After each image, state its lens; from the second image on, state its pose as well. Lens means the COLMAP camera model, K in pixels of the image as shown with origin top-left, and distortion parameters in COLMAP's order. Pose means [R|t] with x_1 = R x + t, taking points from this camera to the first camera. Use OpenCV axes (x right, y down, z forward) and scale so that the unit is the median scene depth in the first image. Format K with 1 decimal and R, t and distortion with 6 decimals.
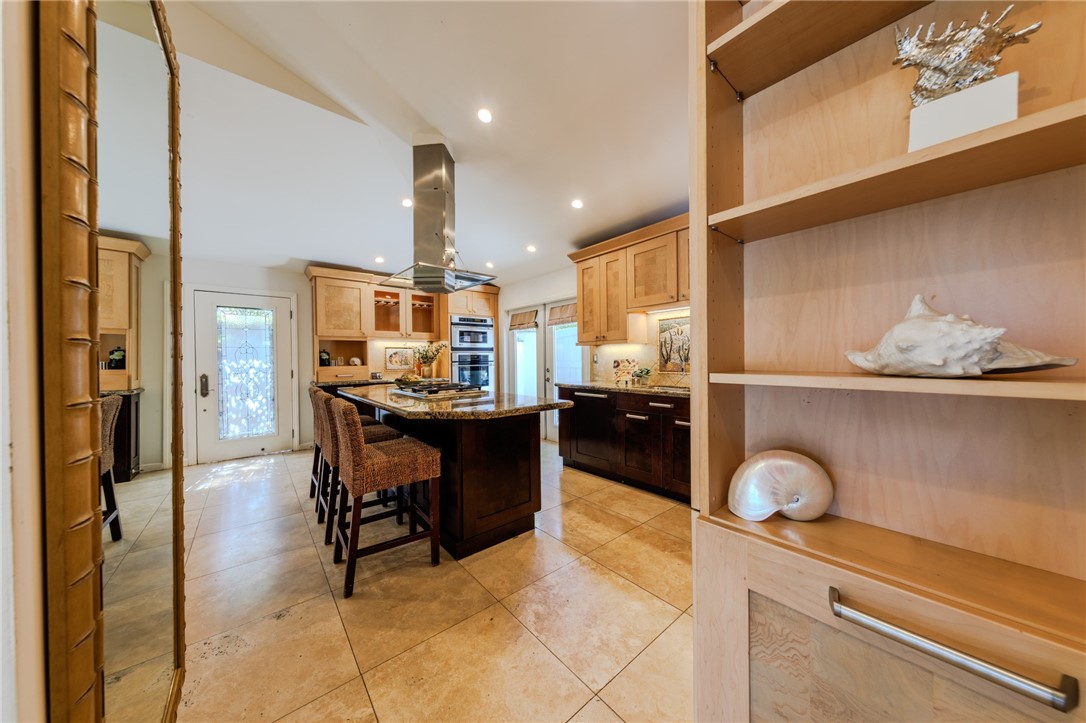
lens RADIAL K [[348.1, 0, 535.0], [0, 348.1, 361.7], [0, 0, 1]] dist [0.000435, -0.000018]
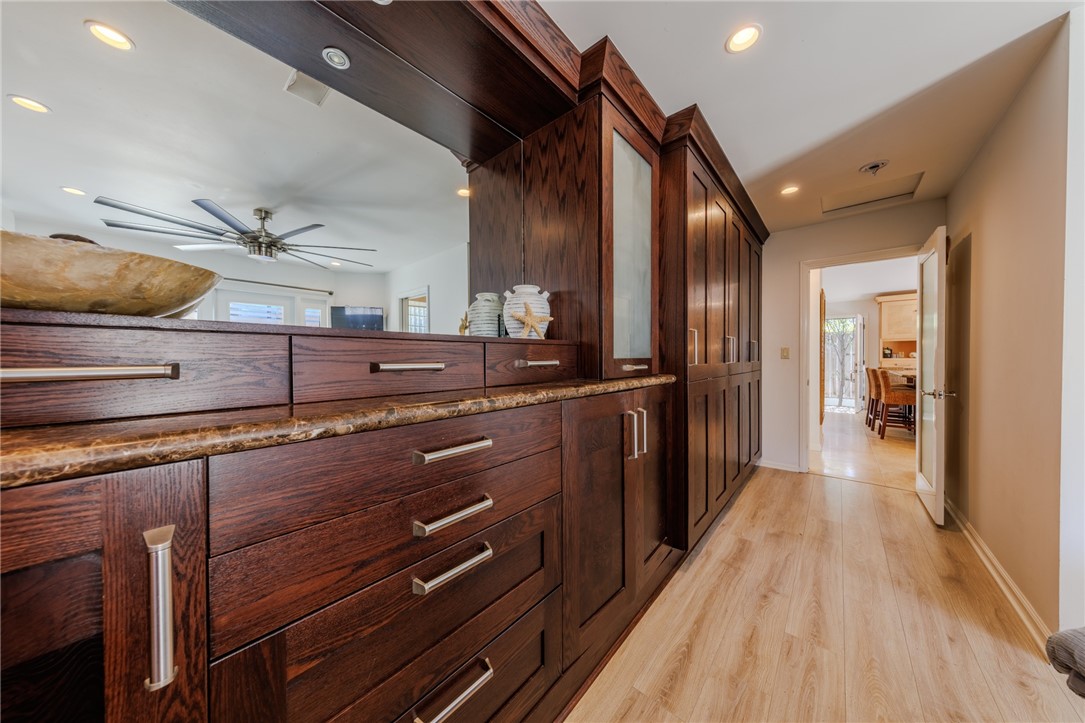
lens RADIAL K [[347.2, 0, 545.8], [0, 347.2, 360.6], [0, 0, 1]] dist [0.004729, -0.000074]
pose [[0.179501, 0.025489, -0.983428, 0.623007], [-0.011083, 0.999653, 0.023886, 0.004443], [0.983695, 0.006612, 0.179721, -0.738034]]
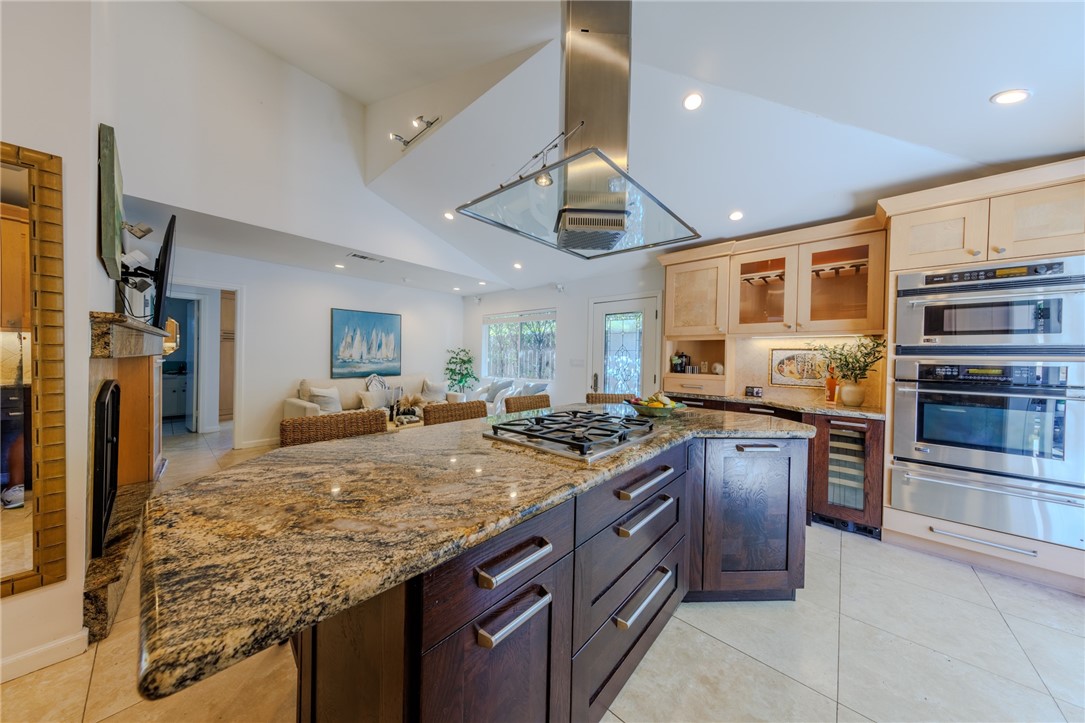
lens RADIAL K [[340.1, 0, 541.9], [0, 340.1, 360.5], [0, 0, 1]] dist [0.007229, -0.000279]
pose [[0.151341, 0.022857, -0.988217, 0.139652], [-0.030427, 0.999367, 0.018455, -0.020520], [0.988013, 0.027276, 0.151941, 0.545145]]
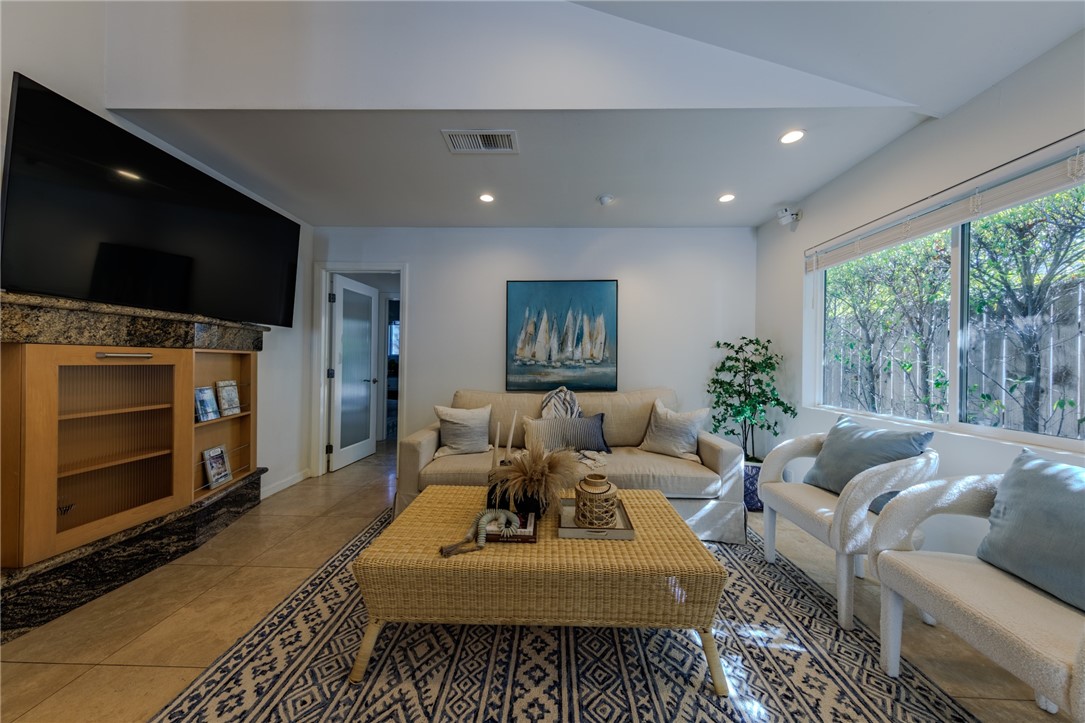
lens RADIAL K [[348.1, 0, 541.3], [0, 348.1, 360.7], [0, 0, 1]] dist [0.005347, -0.000180]
pose [[-0.656252, 0.001525, -0.754540, -0.533977], [-0.012937, 0.999828, 0.013272, 0.004982], [0.754431, 0.018471, -0.656120, 0.565551]]
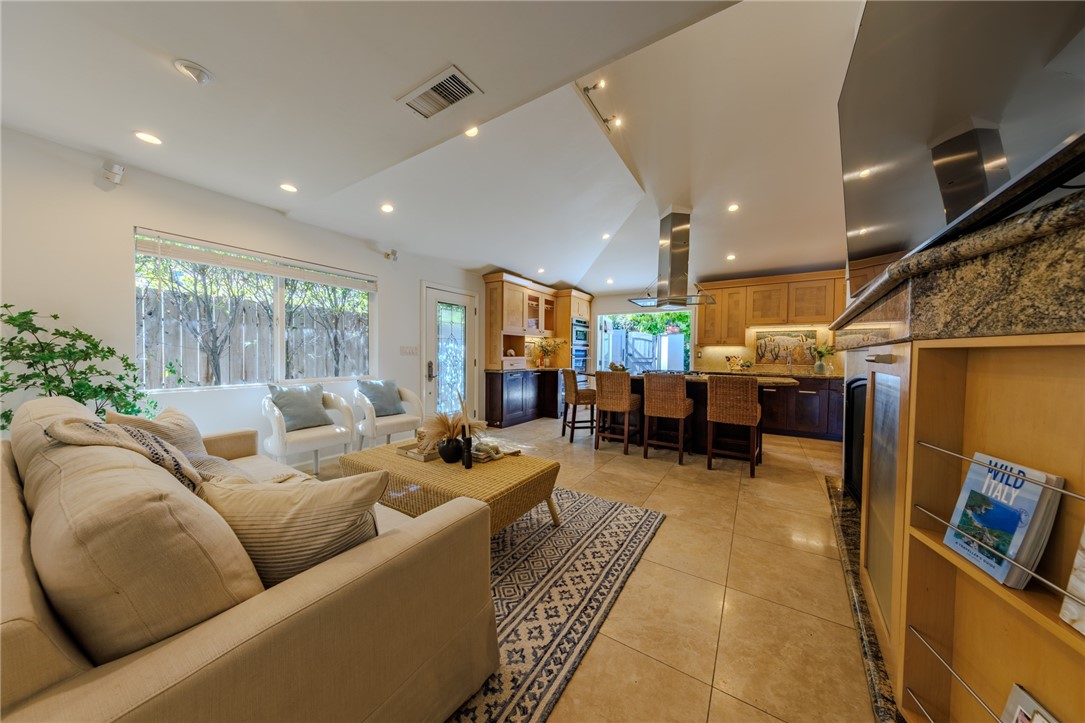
lens RADIAL K [[342.7, 0, 542.5], [0, 342.7, 361.5], [0, 0, 1]] dist [0.002024, 0.000019]
pose [[0.948941, 0.014680, 0.315112, -0.813815], [-0.019368, 0.999743, 0.011752, 0.013153], [-0.314859, -0.017255, 0.948982, -0.151045]]
